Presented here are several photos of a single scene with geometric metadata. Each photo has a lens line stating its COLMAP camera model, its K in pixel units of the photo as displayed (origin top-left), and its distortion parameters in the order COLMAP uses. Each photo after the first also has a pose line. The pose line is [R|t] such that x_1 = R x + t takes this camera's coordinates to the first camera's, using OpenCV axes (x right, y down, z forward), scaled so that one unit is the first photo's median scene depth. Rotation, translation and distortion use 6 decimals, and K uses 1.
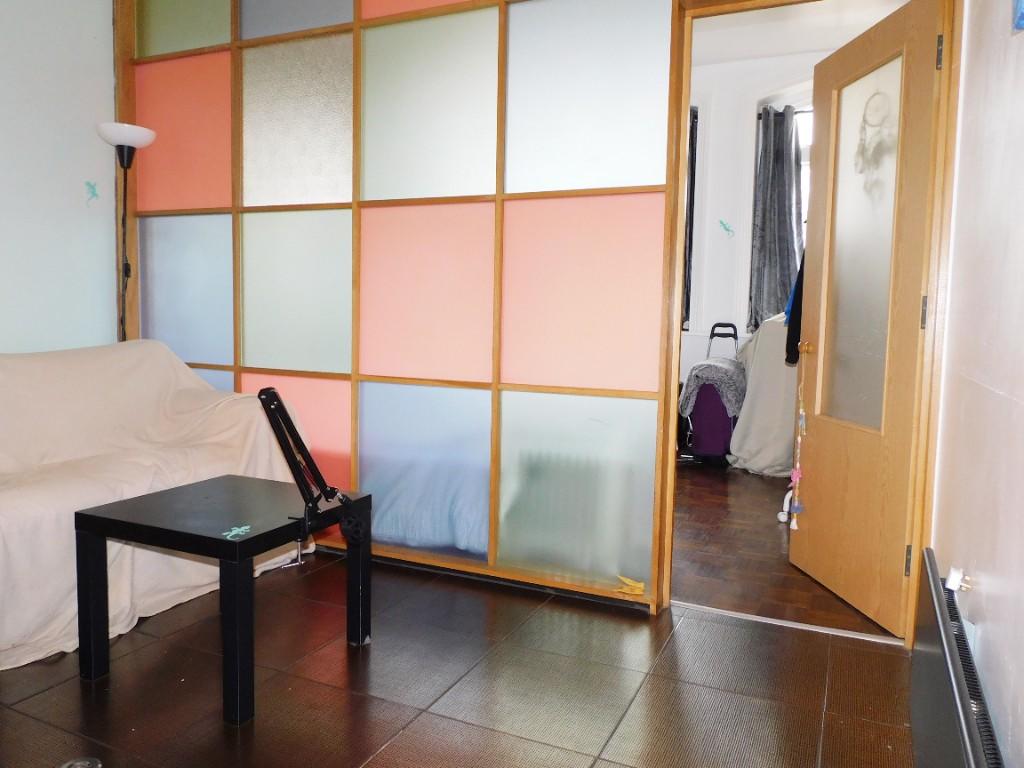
lens RADIAL K [[772.1, 0, 512.0], [0, 772.1, 384.0], [0, 0, 1]] dist [0.004503, 0.001652]
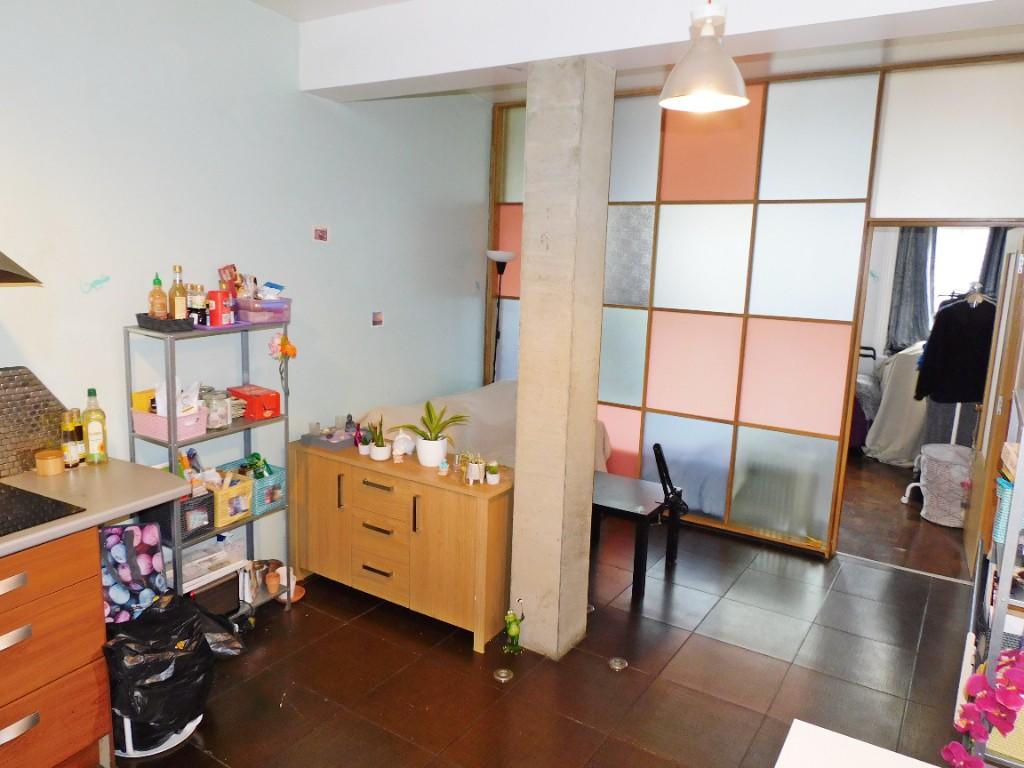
lens RADIAL K [[723.2, 0, 461.4], [0, 723.2, 396.5], [0, 0, 1]] dist [-0.045845, -0.000443]
pose [[0.977297, 0.040402, -0.207984, -0.244394], [-0.018162, 0.994012, 0.107750, -0.184374], [0.211092, -0.101526, 0.972179, -0.578179]]
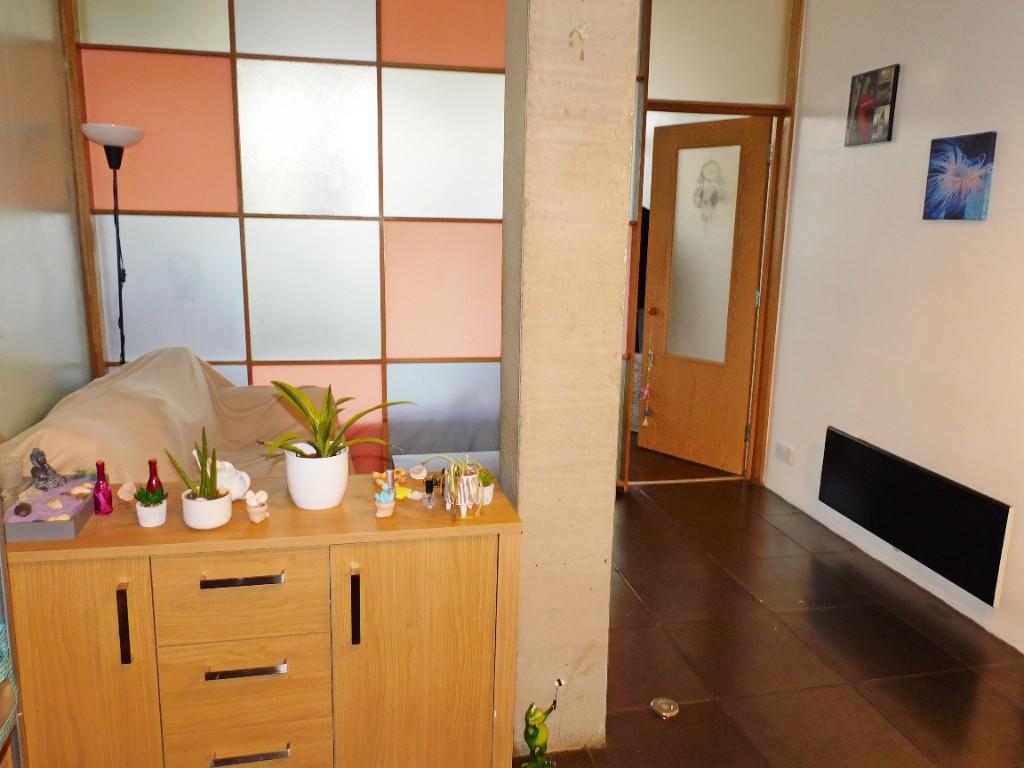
lens RADIAL K [[783.9, 0, 513.0], [0, 783.9, 398.9], [0, 0, 1]] dist [-0.040124, -0.003550]
pose [[0.801253, -0.137245, 0.582372, -0.705916], [0.046976, 0.984762, 0.167443, -0.134488], [-0.596478, -0.106806, 0.795491, -0.100325]]
